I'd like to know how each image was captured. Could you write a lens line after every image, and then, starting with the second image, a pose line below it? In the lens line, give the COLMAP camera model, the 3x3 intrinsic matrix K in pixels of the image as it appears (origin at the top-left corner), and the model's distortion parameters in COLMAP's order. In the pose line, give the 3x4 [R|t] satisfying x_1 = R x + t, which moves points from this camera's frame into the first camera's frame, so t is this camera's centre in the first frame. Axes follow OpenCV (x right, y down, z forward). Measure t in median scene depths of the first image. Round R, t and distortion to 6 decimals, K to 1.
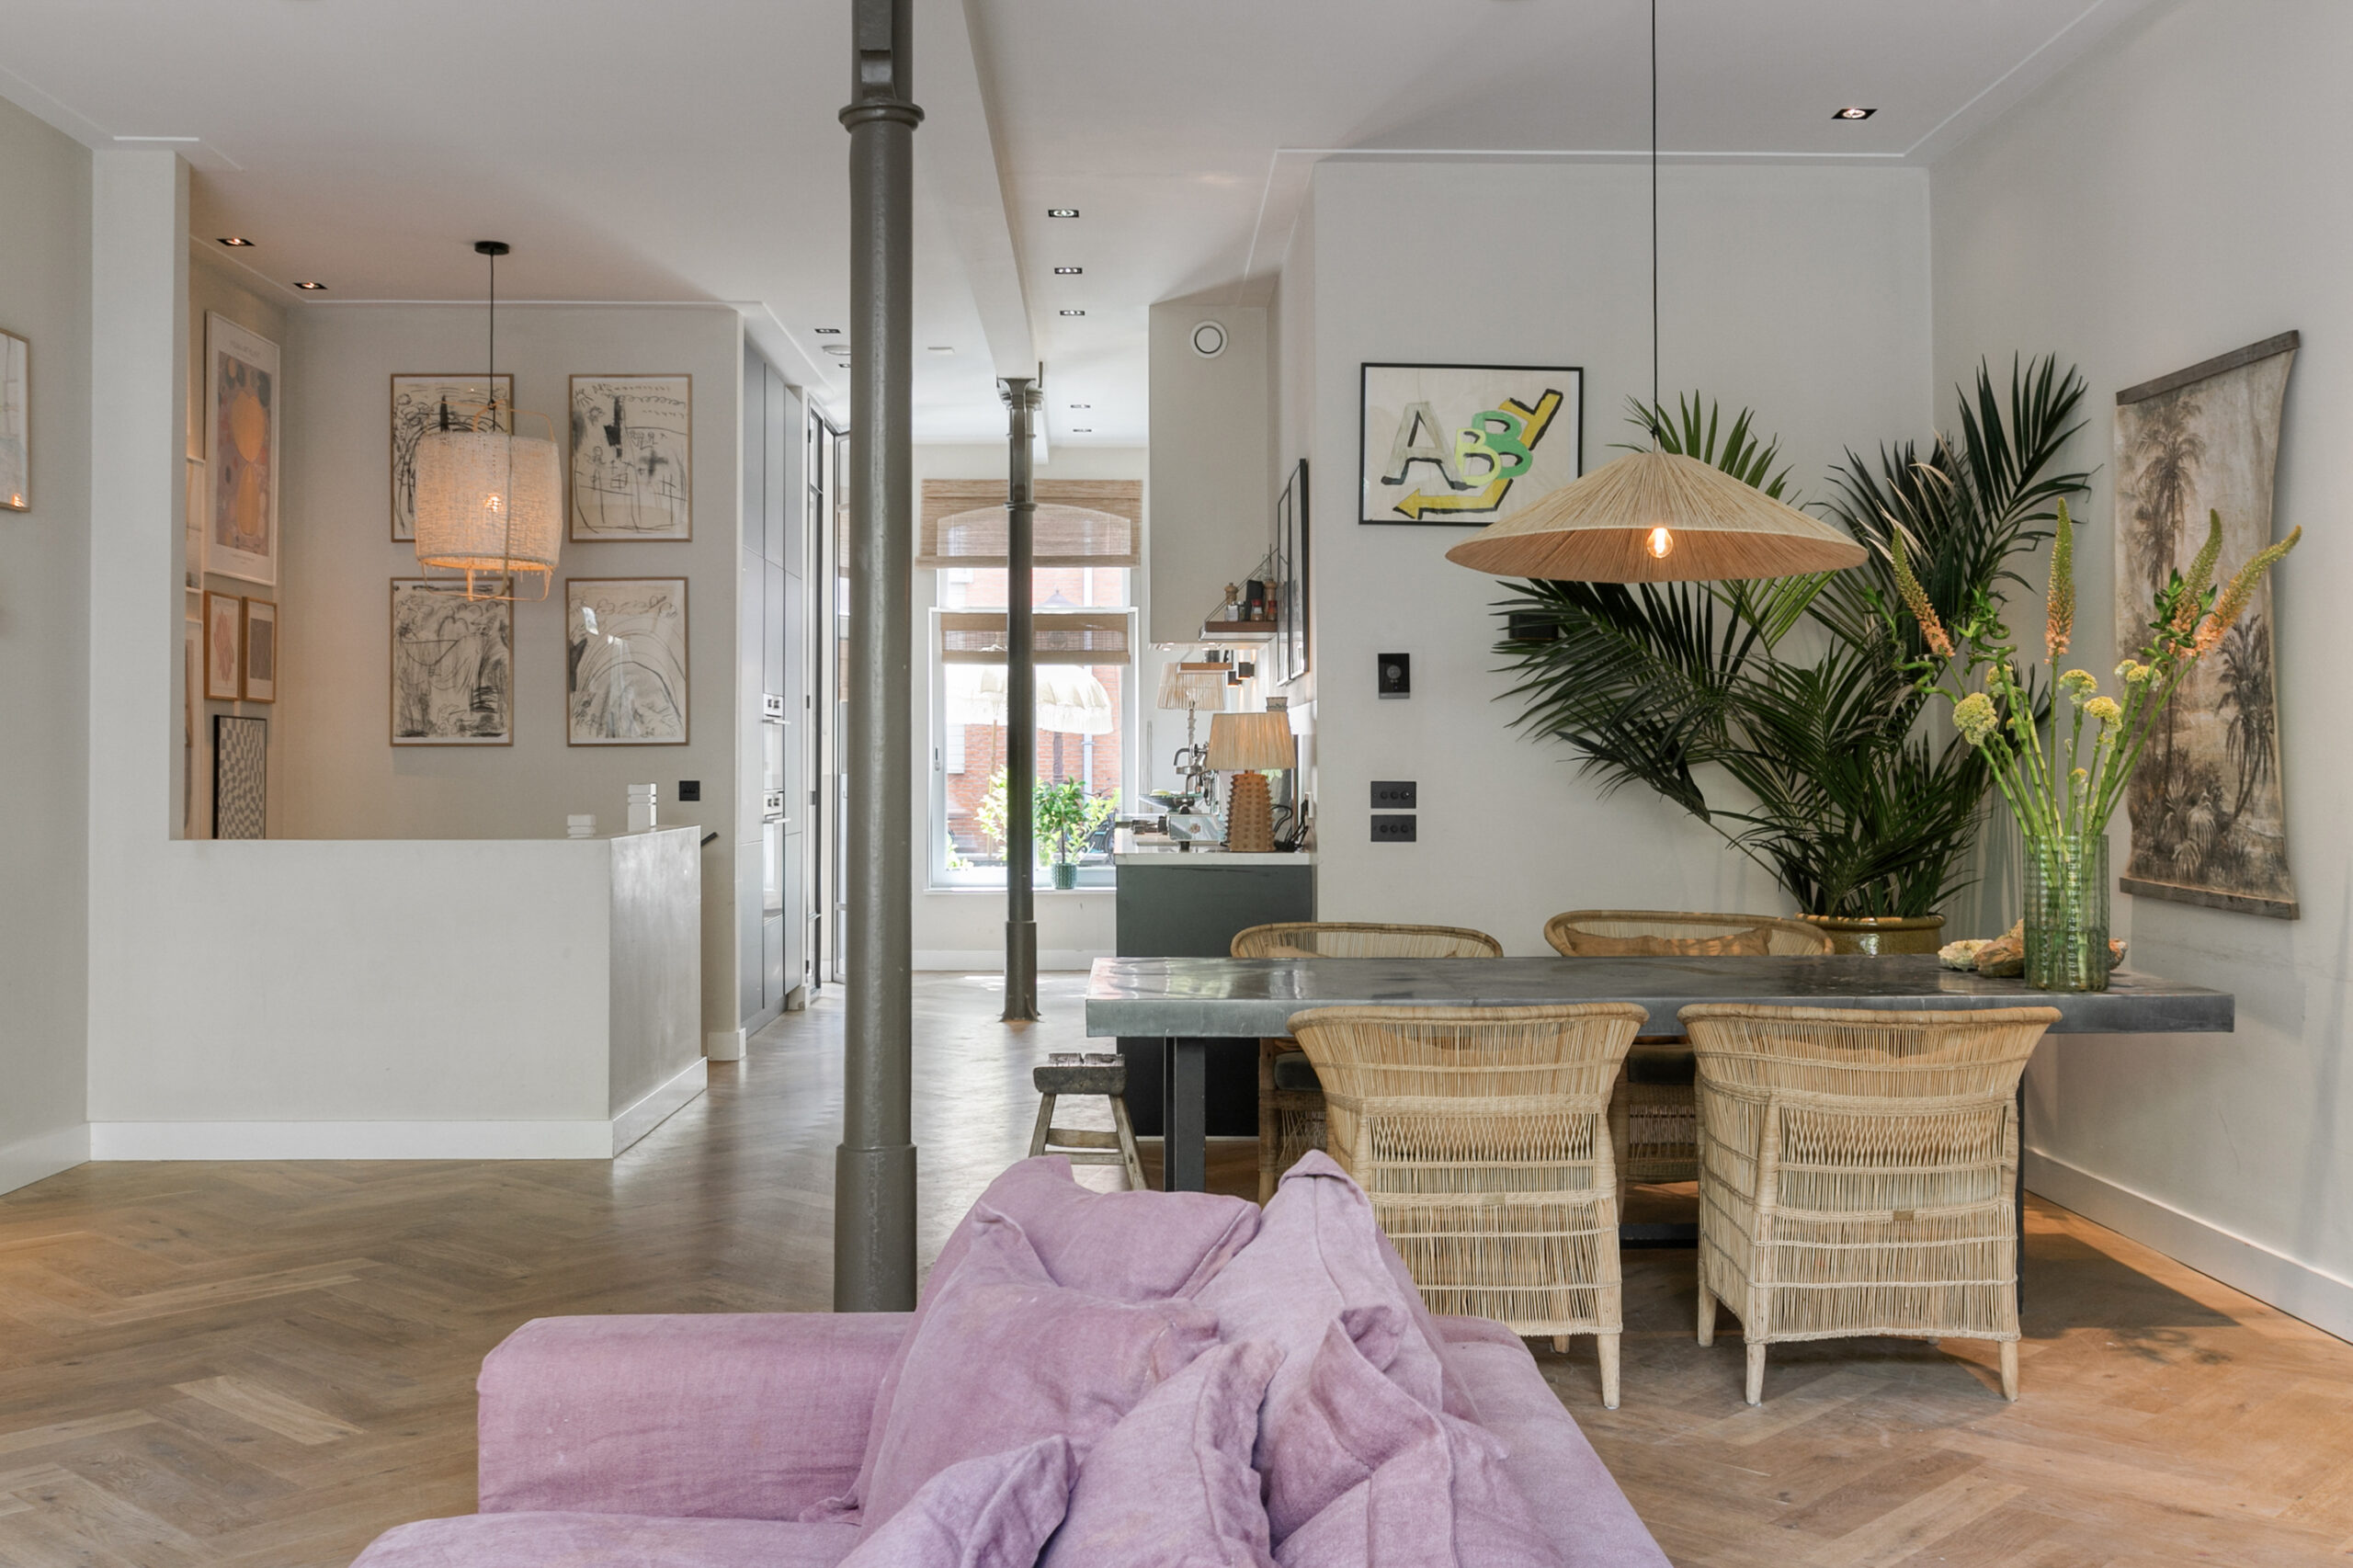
lens RADIAL K [[2295.7, 0, 1139.5], [0, 2295.7, 715.6], [0, 0, 1]] dist [-0.007795, 0.000000]
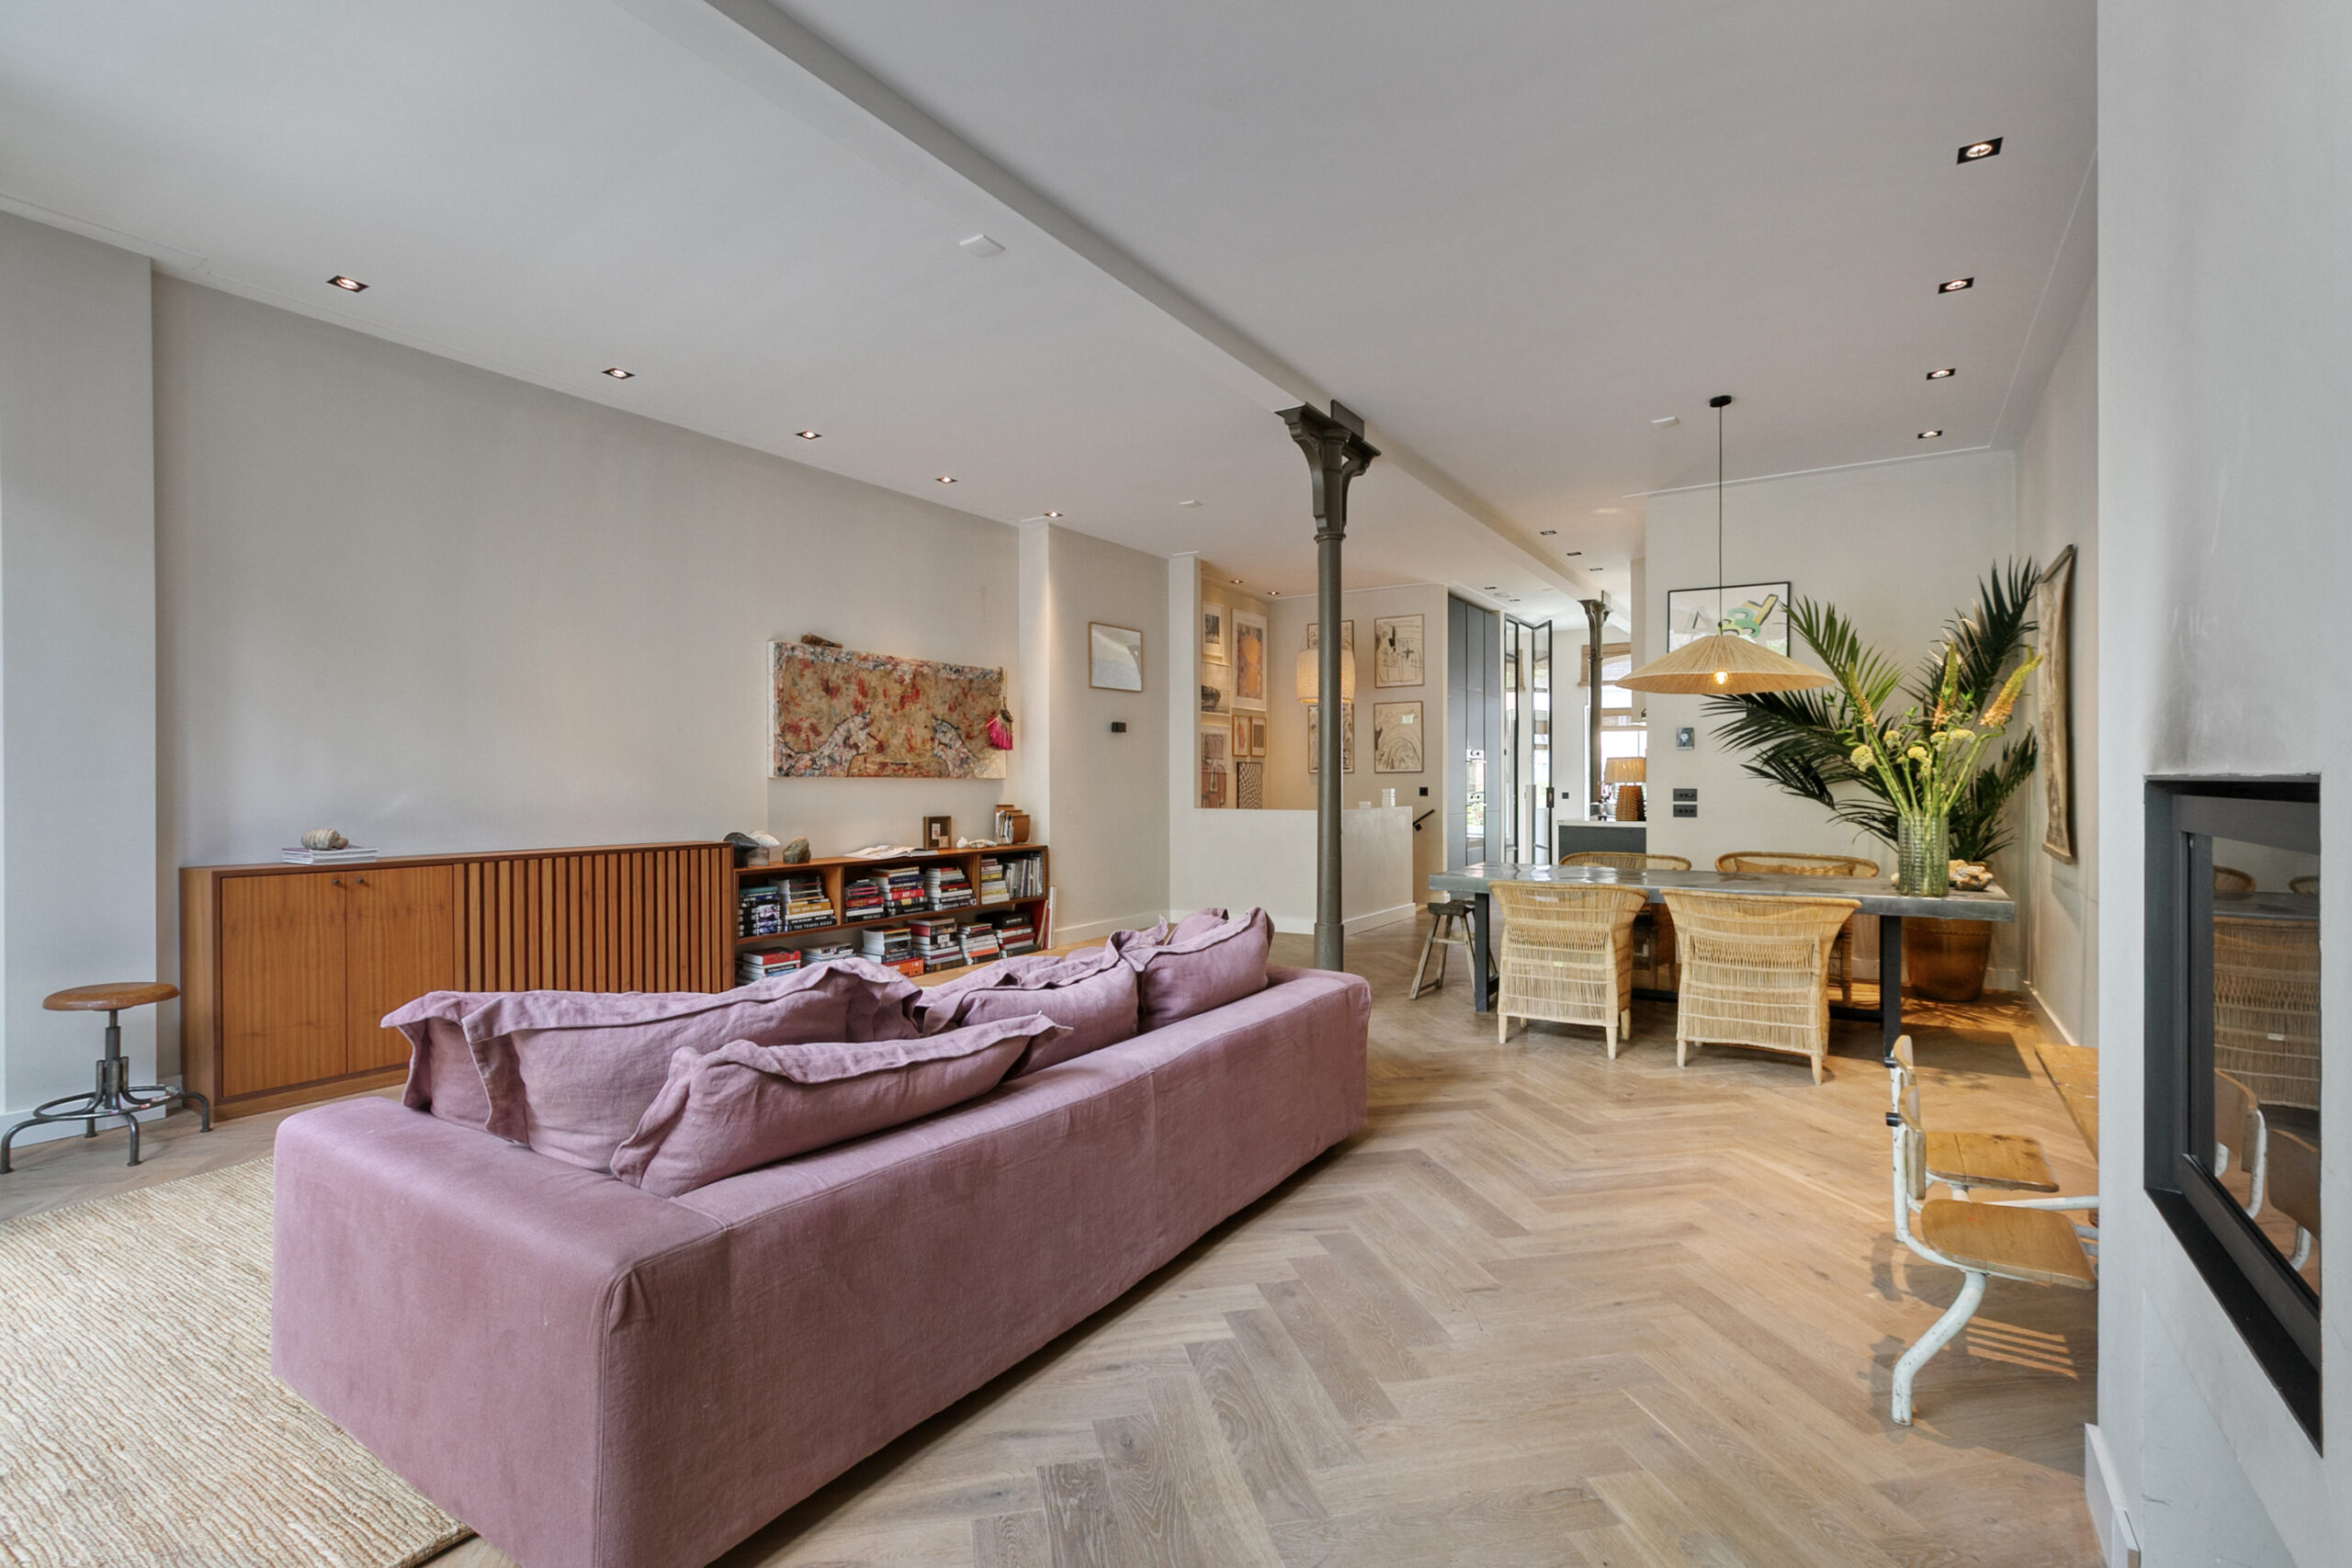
lens RADIAL K [[1058.1, 0, 1156.3], [0, 1058.1, 822.3], [0, 0, 1]] dist [-0.001288, -0.000799]
pose [[0.827814, 0.022209, -0.560562, 0.253548], [0.013210, 0.998167, 0.059054, -0.004608], [0.560847, -0.056291, 0.826004, -0.082873]]
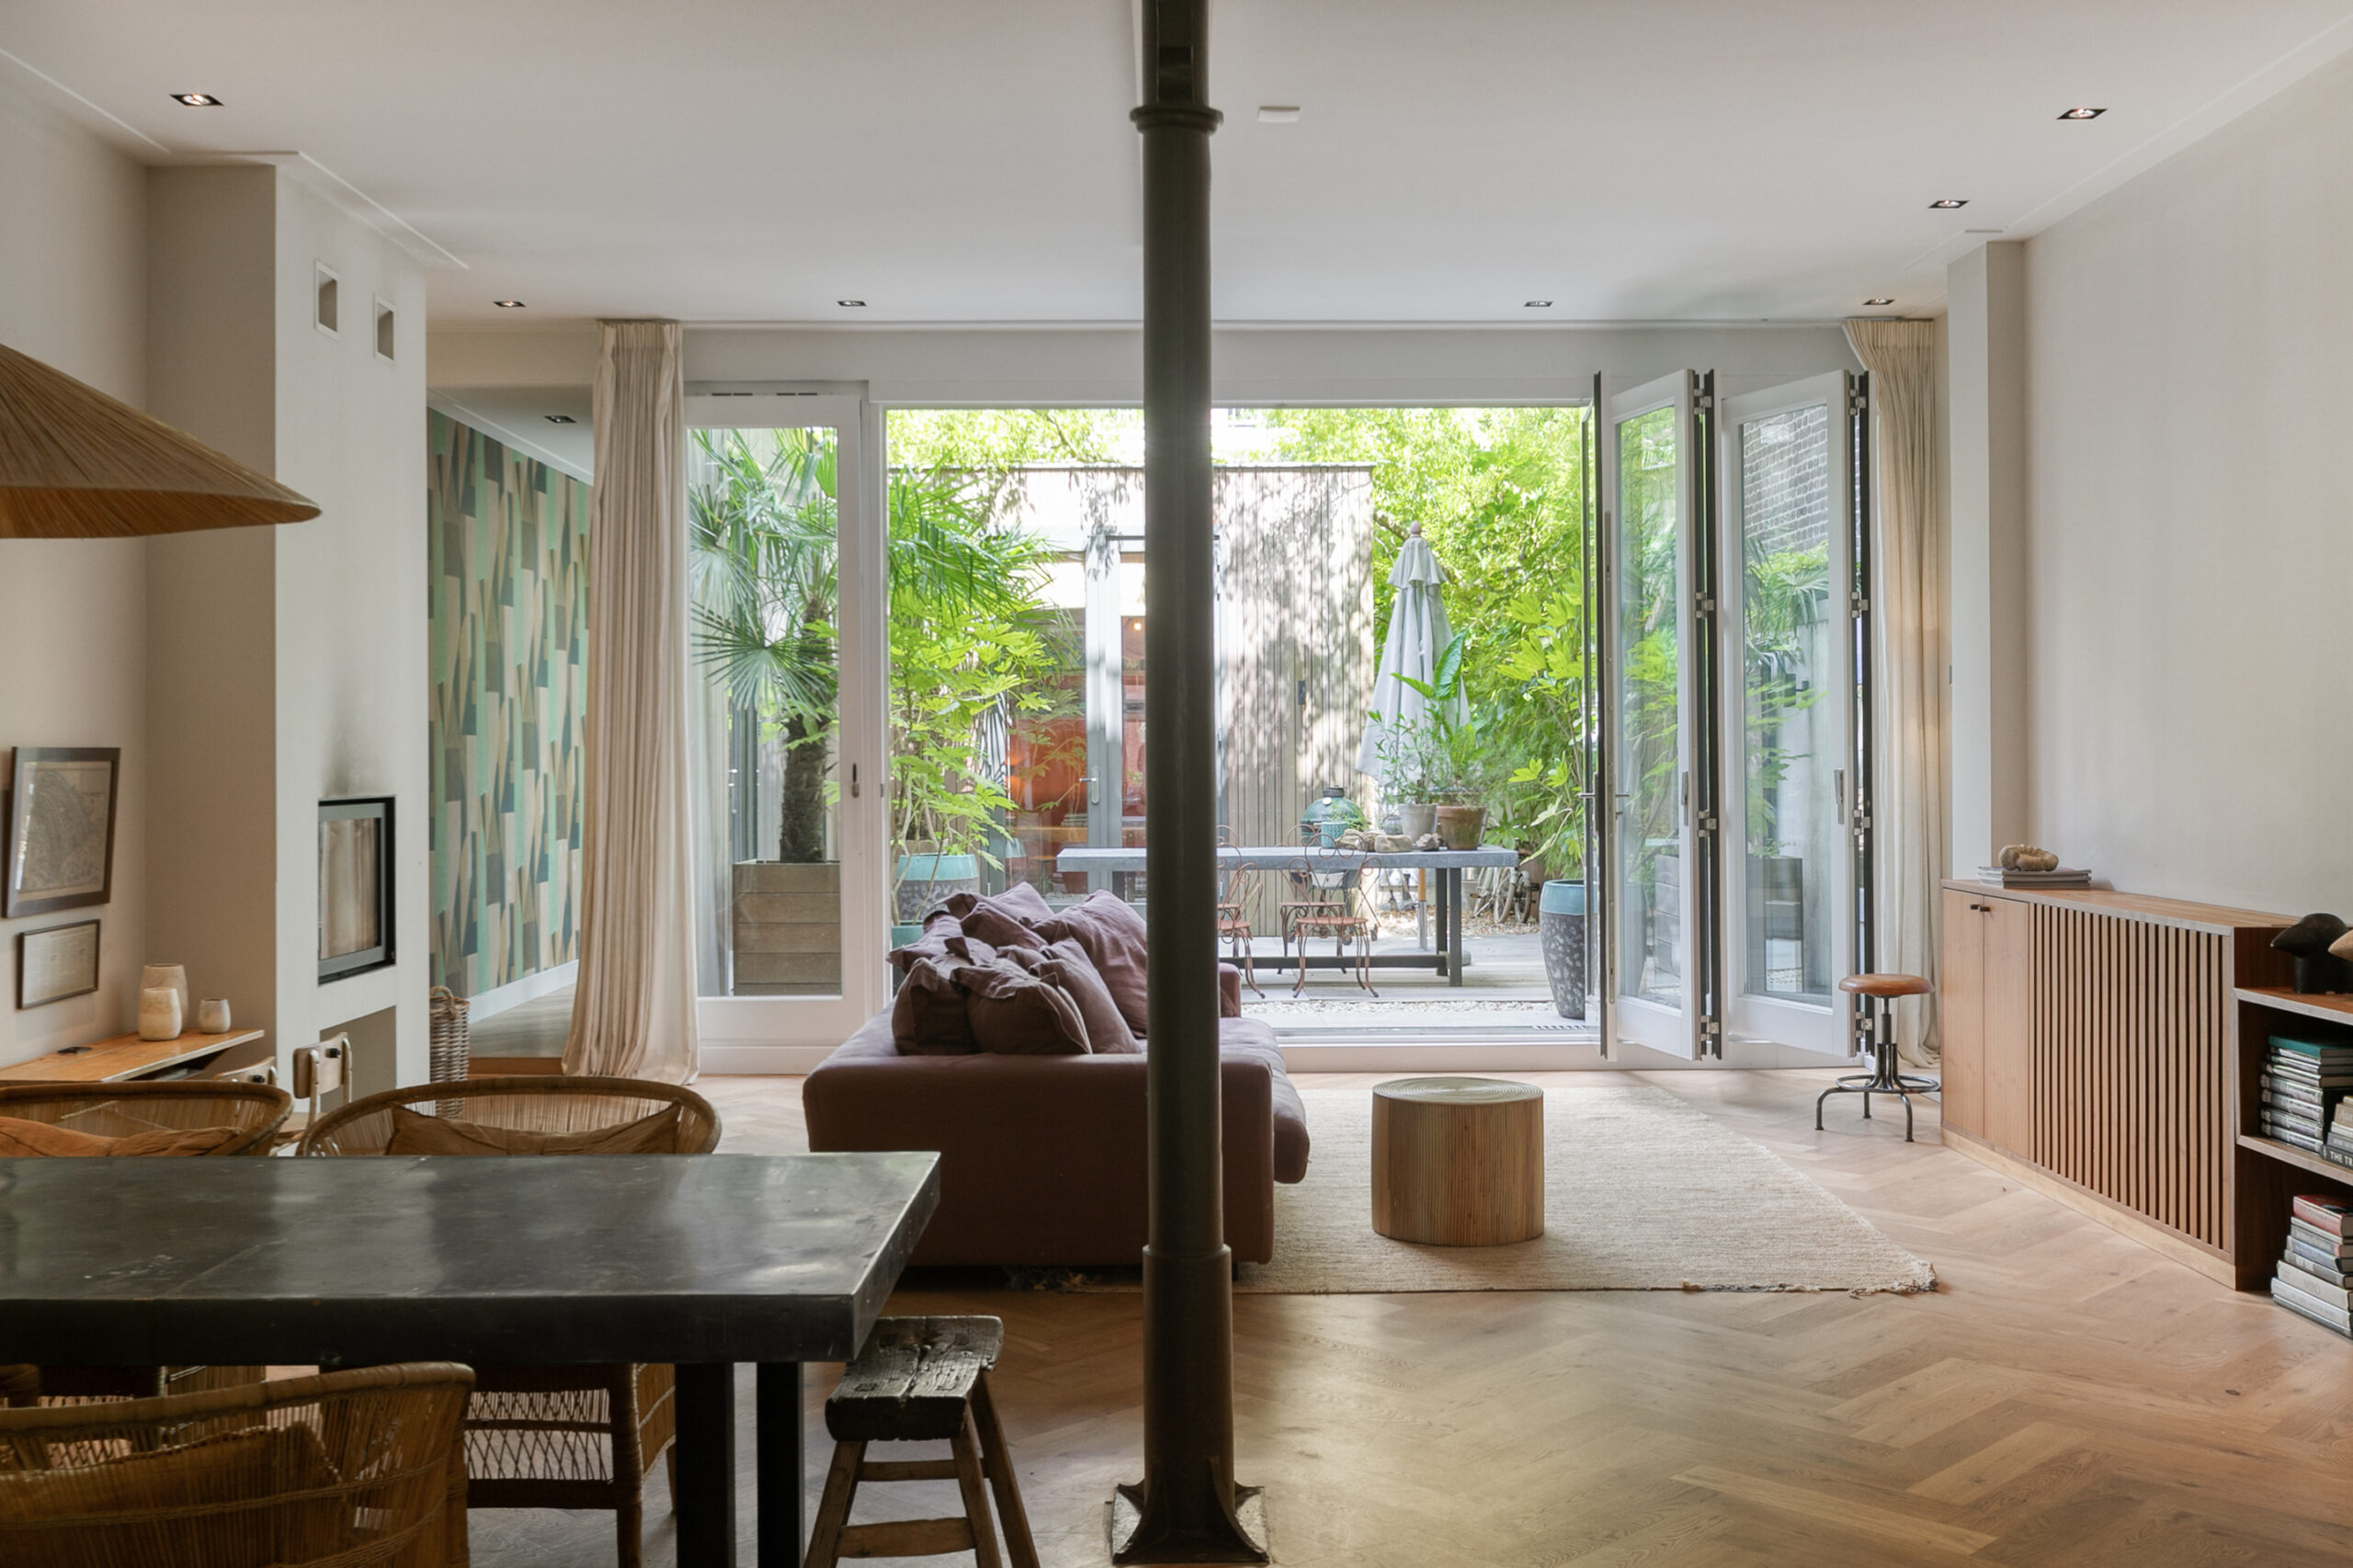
lens RADIAL K [[2295.7, 0, 1170.0], [0, 2295.7, 740.8], [0, 0, 1]] dist [-0.007795, 0.000000]
pose [[-0.999957, 0.006763, 0.006375, -0.071271], [0.006586, 0.999602, -0.027433, 0.006437], [-0.006558, -0.027390, -0.999603, 1.177076]]
